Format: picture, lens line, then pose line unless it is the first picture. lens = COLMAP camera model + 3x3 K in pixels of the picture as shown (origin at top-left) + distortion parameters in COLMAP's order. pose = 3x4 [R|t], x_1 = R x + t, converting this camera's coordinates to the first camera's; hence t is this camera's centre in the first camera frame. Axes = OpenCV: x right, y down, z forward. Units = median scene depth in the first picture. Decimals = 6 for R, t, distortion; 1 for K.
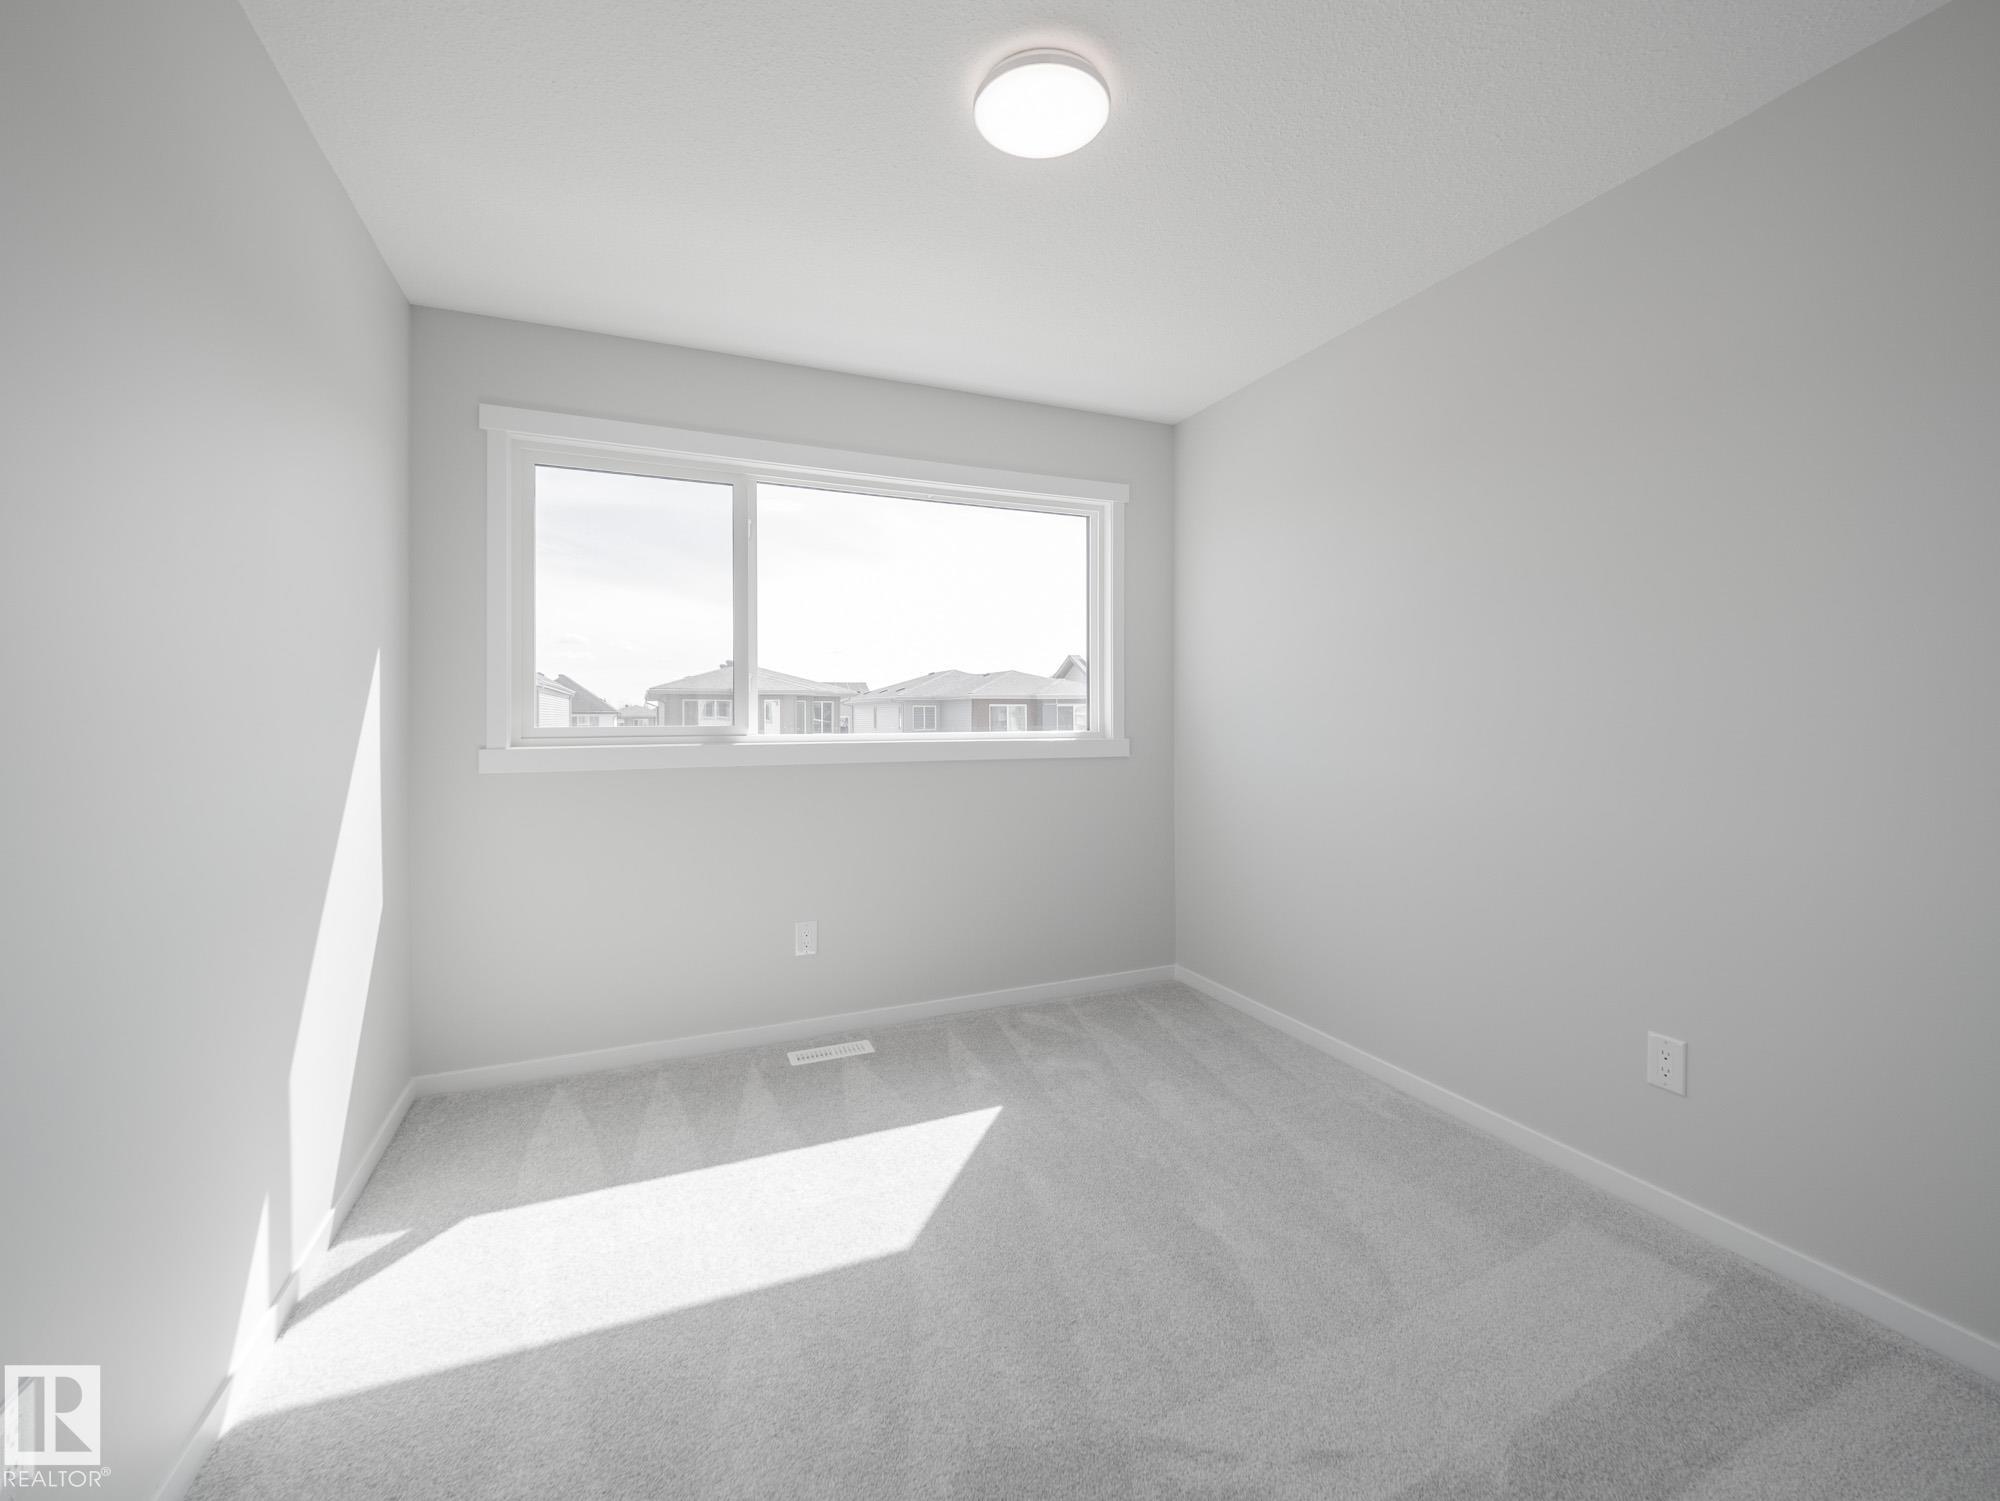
lens RADIAL K [[838.5, 0, 1001.1], [0, 838.5, 738.6], [0, 0, 1]] dist [0.001799, -0.000170]
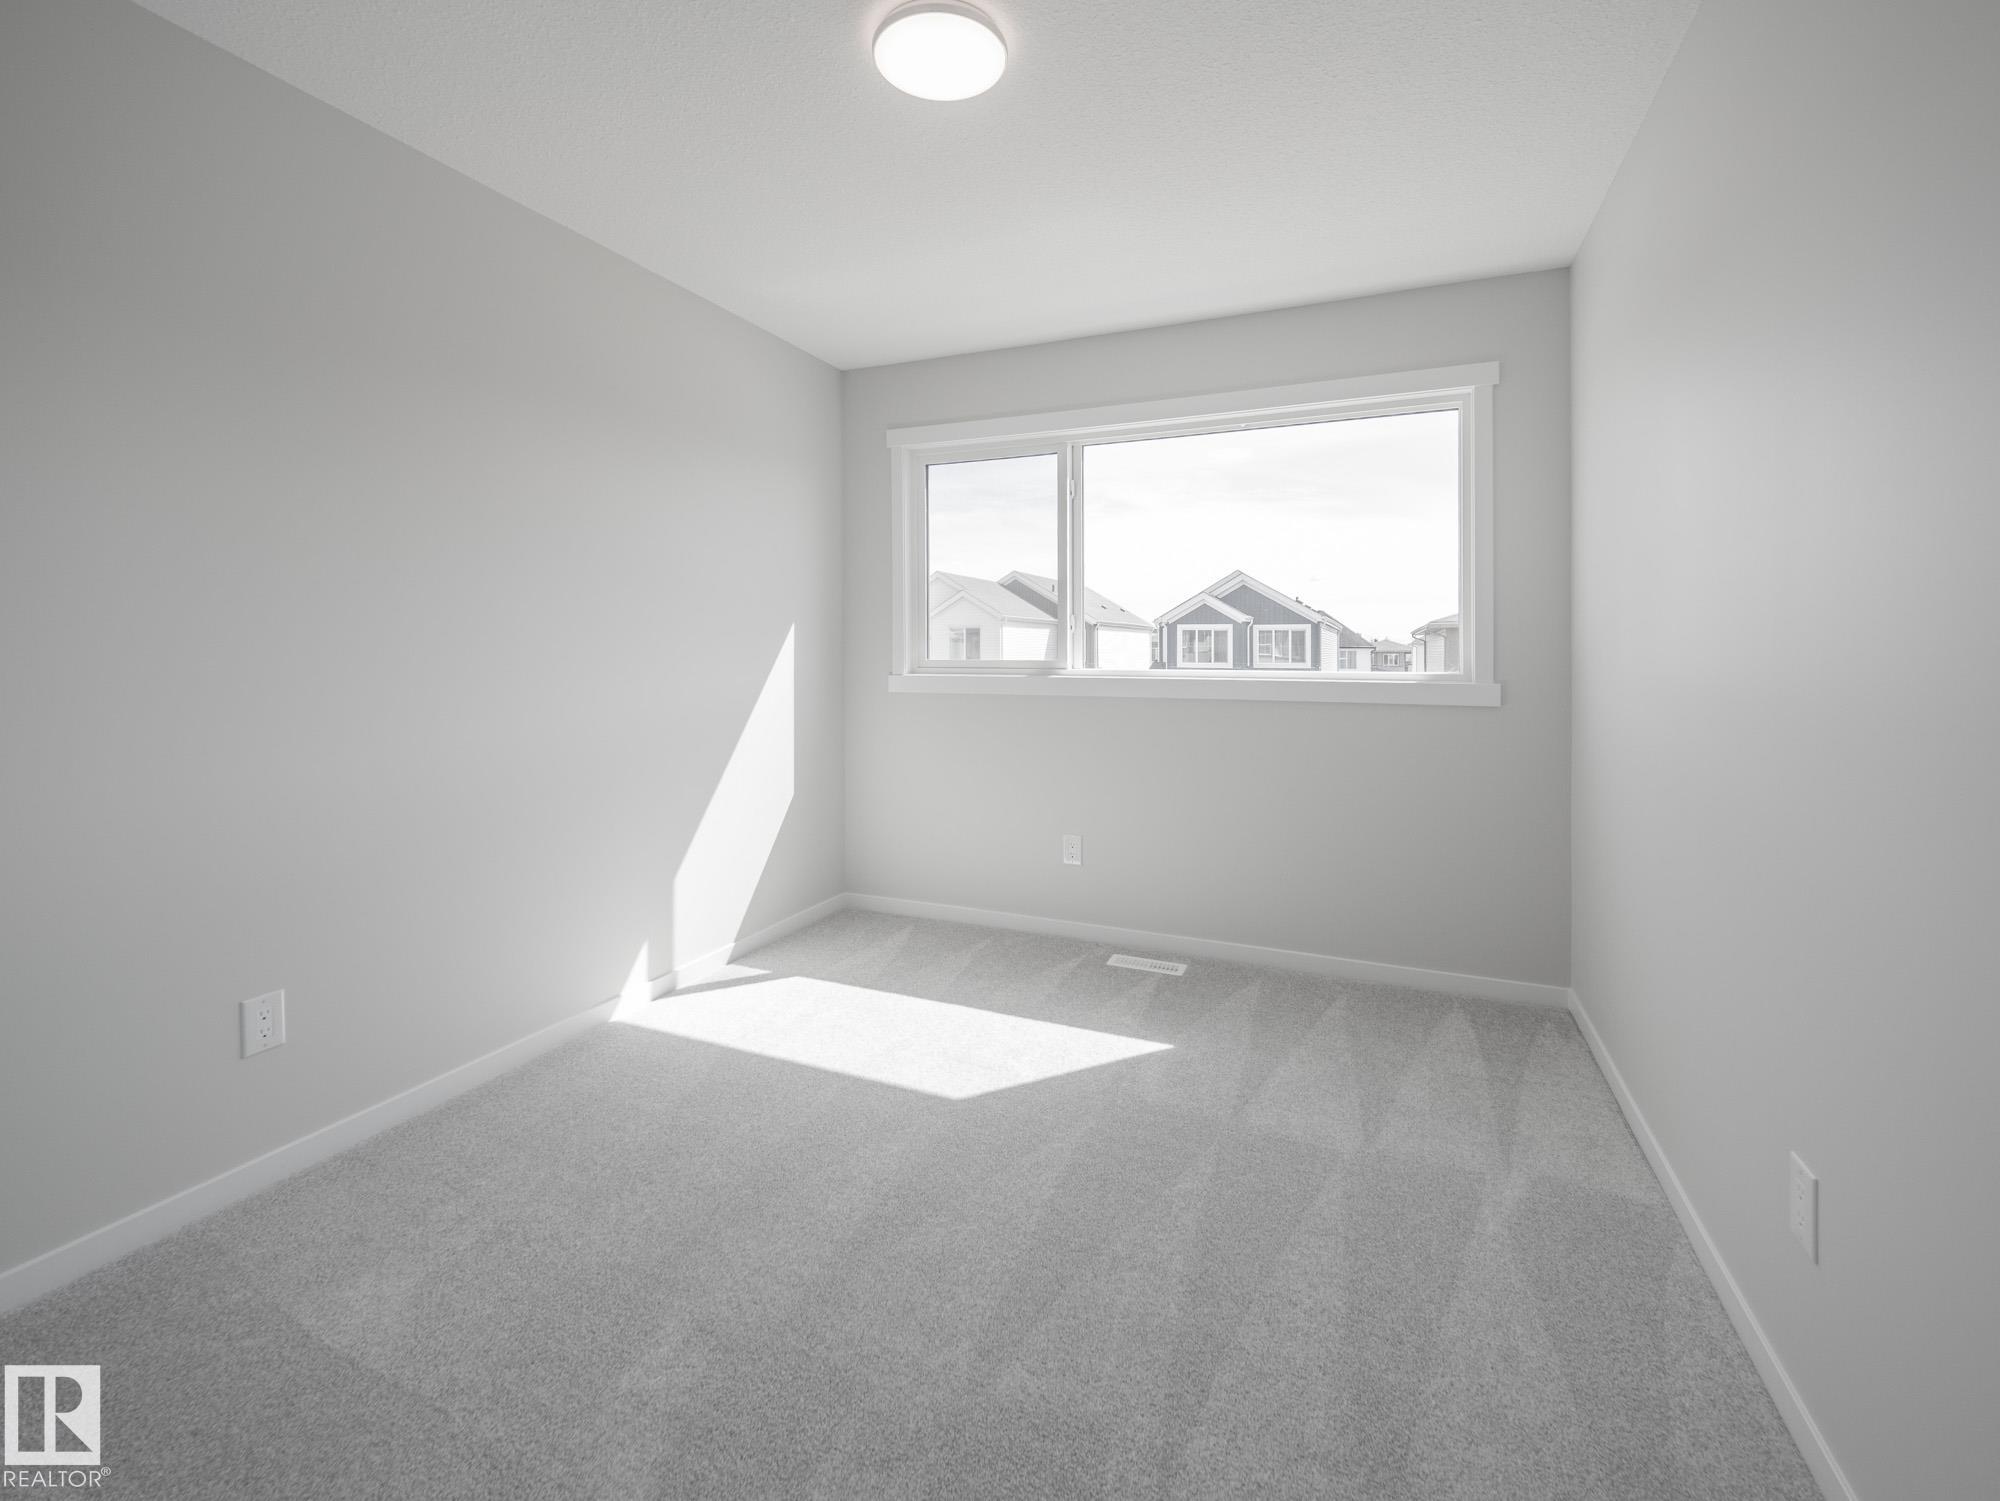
lens RADIAL K [[817.2, 0, 998.4], [0, 817.2, 699.8], [0, 0, 1]] dist [-0.000253, -0.000055]
pose [[0.693525, 0.048874, -0.718773, 0.447327], [-0.025420, 0.998735, 0.043384, -0.008221], [0.719984, -0.011817, 0.693890, 0.150352]]
